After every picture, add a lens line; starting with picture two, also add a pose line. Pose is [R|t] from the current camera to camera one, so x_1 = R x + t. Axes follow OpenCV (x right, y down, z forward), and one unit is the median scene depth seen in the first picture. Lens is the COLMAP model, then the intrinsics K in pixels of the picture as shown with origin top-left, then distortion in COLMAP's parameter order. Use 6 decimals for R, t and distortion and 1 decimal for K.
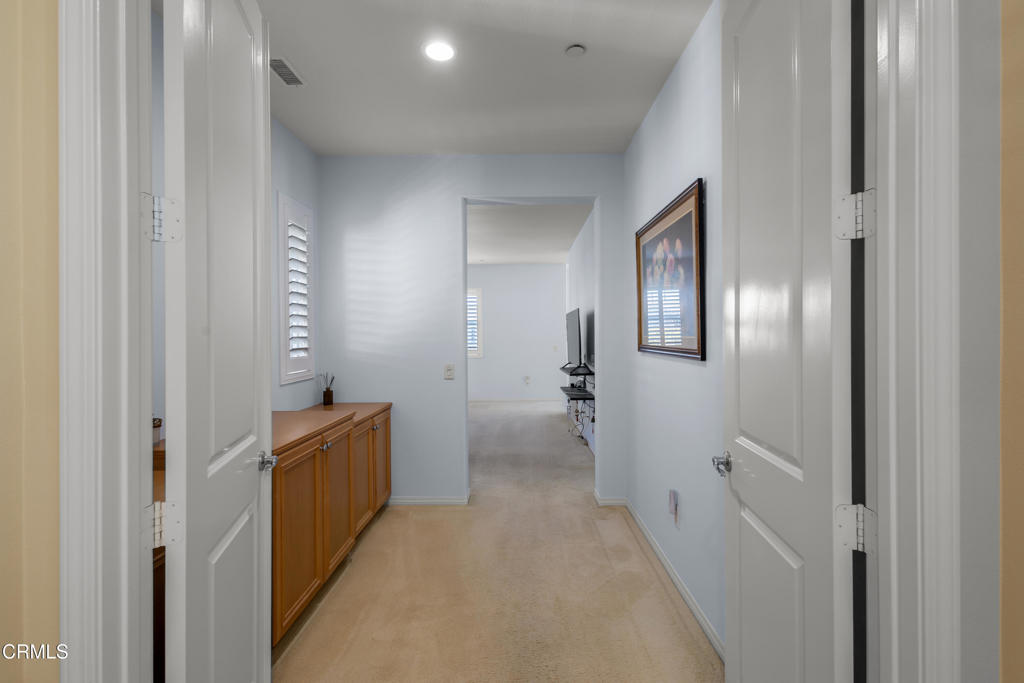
lens RADIAL K [[470.9, 0, 507.3], [0, 470.9, 335.1], [0, 0, 1]] dist [0.010233, -0.001033]
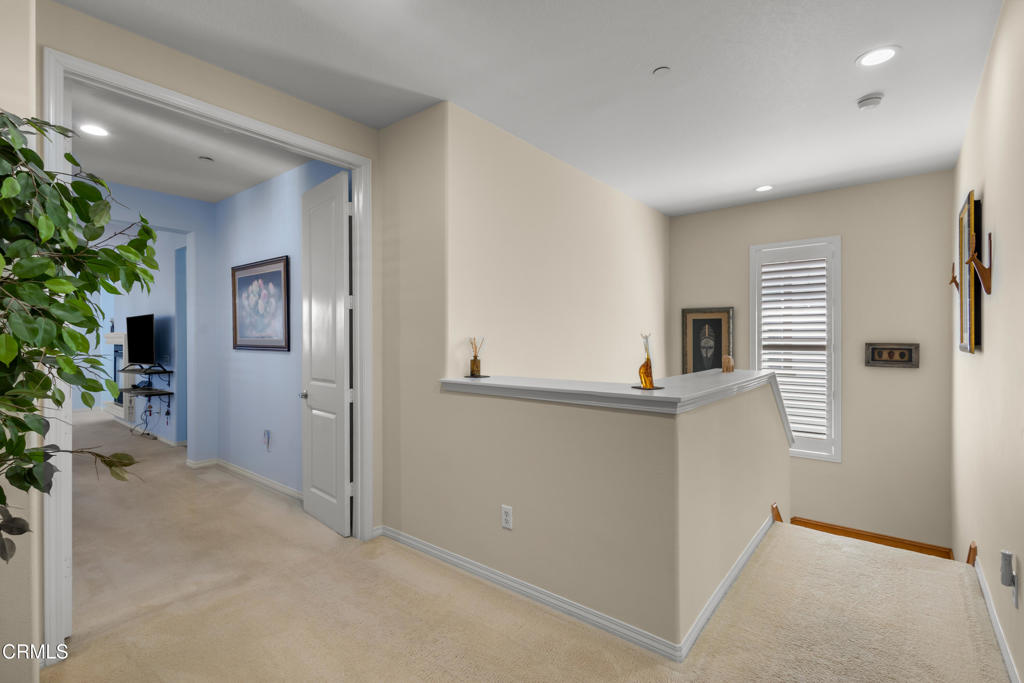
lens RADIAL K [[470.9, 0, 509.1], [0, 470.9, 337.3], [0, 0, 1]] dist [0.010233, -0.001033]
pose [[0.612021, 0.000086, 0.790842, -0.479218], [0.000716, 1.000000, -0.000663, -0.000550], [-0.790841, 0.000972, 0.612020, -0.760630]]
